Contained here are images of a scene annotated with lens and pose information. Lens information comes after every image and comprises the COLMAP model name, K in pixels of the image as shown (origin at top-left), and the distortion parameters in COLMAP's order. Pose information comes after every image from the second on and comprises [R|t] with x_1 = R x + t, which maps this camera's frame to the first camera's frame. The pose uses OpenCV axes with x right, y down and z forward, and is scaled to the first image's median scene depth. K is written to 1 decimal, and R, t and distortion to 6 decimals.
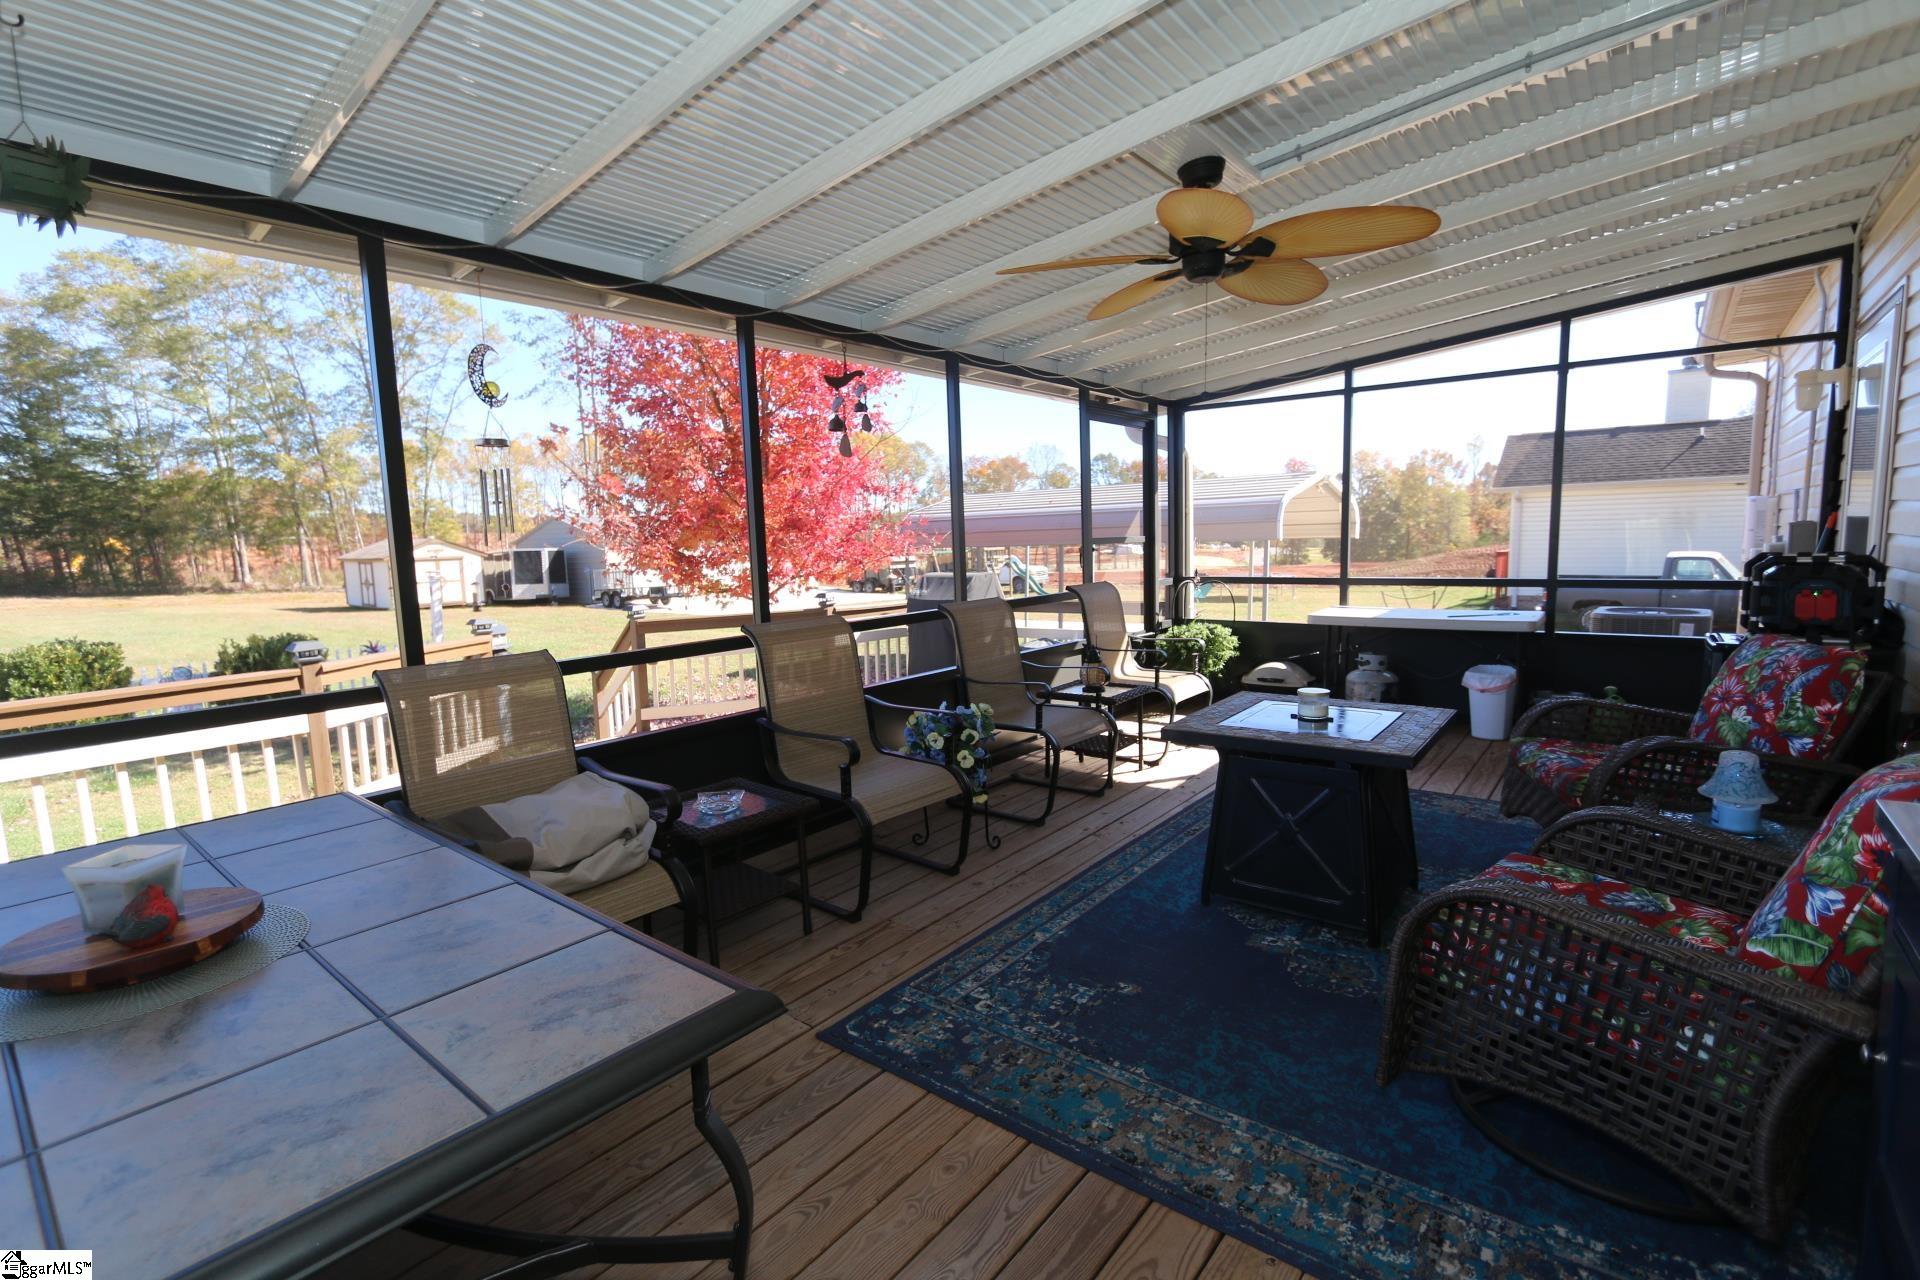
lens RADIAL K [[886.8, 0, 943.9], [0, 886.8, 642.8], [0, 0, 1]] dist [-0.018057, 0.003159]
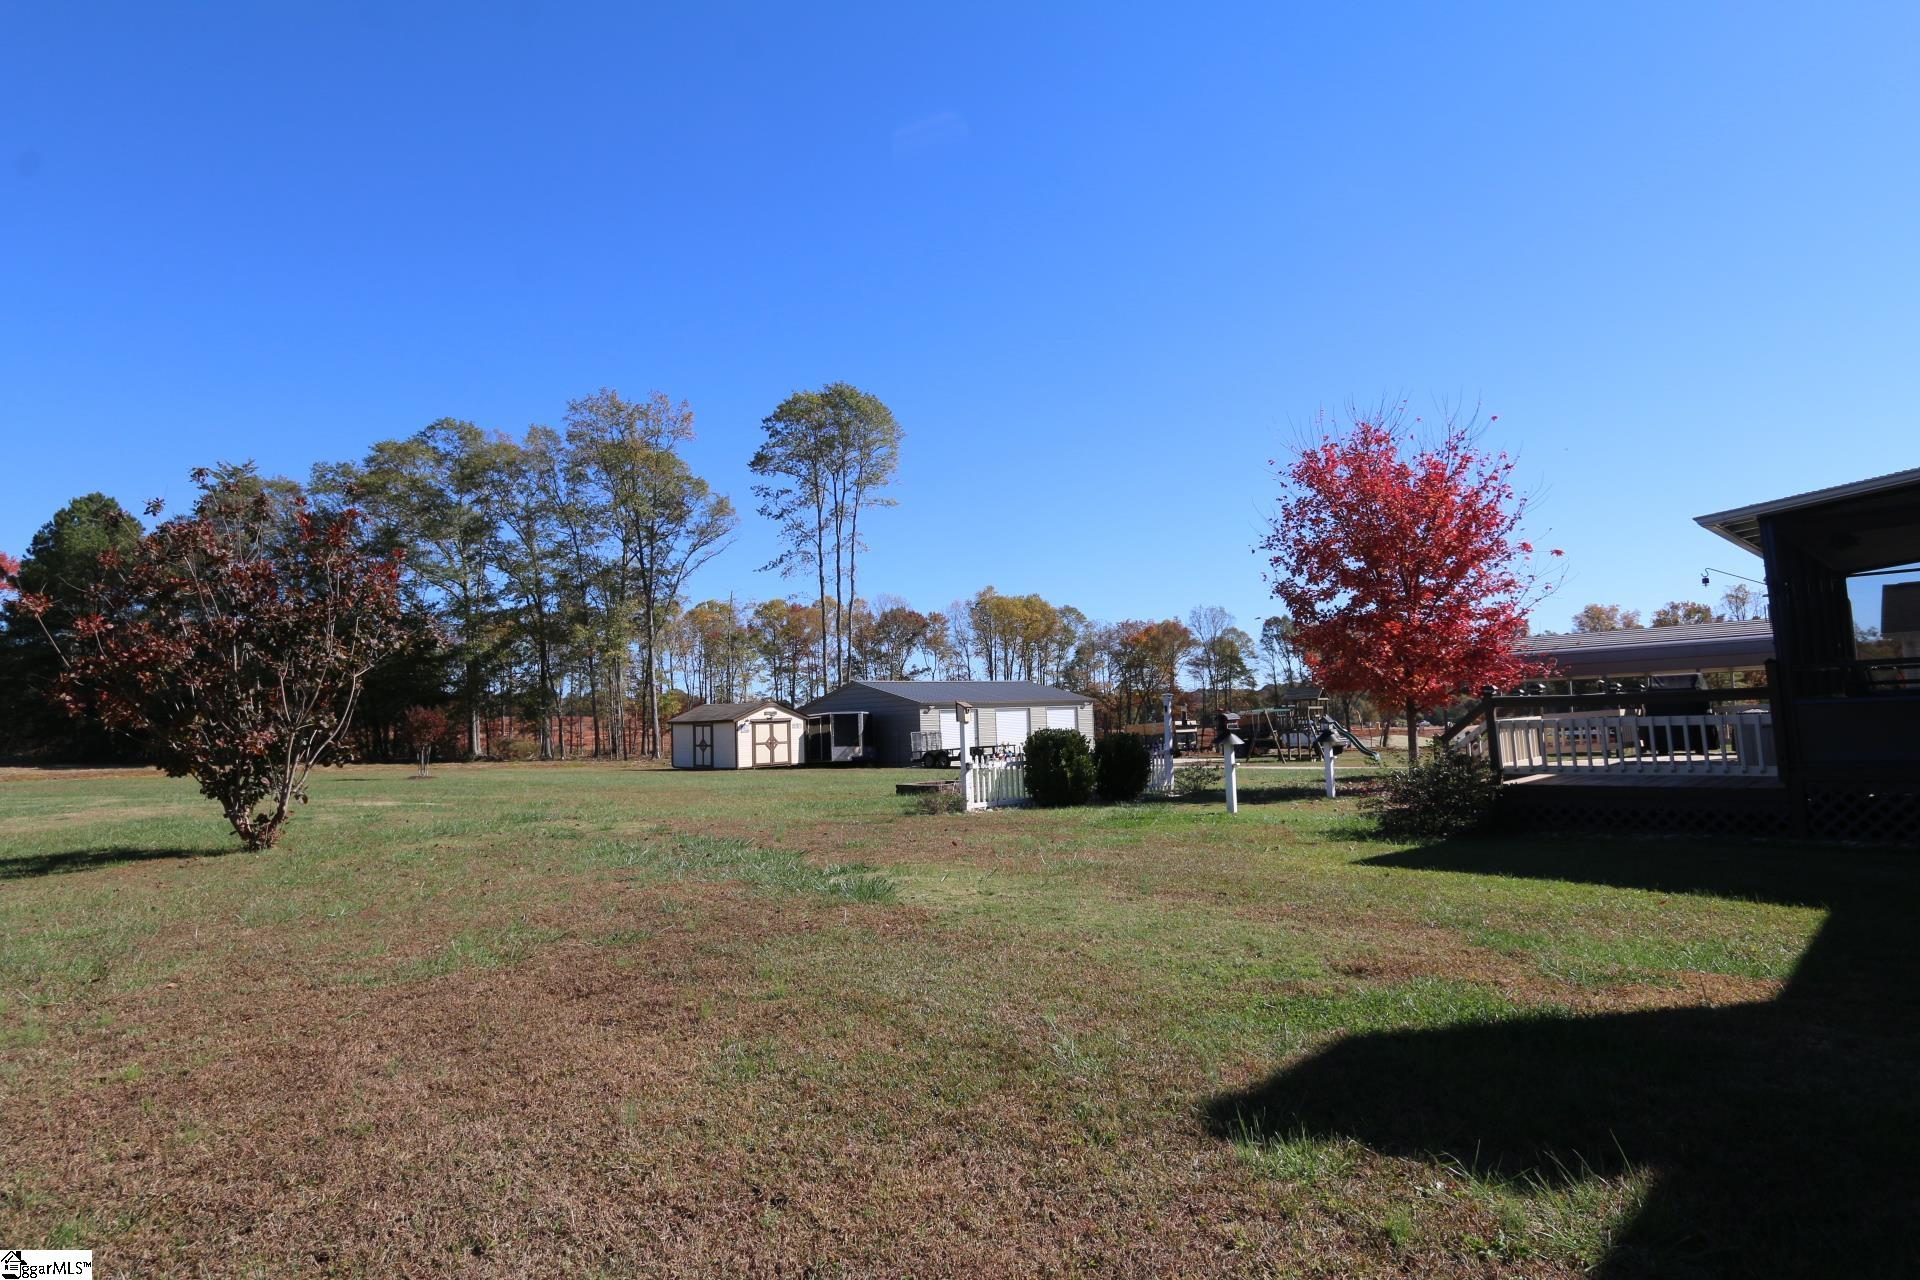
lens RADIAL K [[1068.4, 0, 954.0], [0, 1068.4, 640.2], [0, 0, 1]] dist [-0.014781, 0.000678]
pose [[0.995840, -0.015144, -0.089851, -0.178785], [-0.002342, 0.981512, -0.191388, 0.037543], [0.091089, 0.190802, 0.977393, -0.166540]]
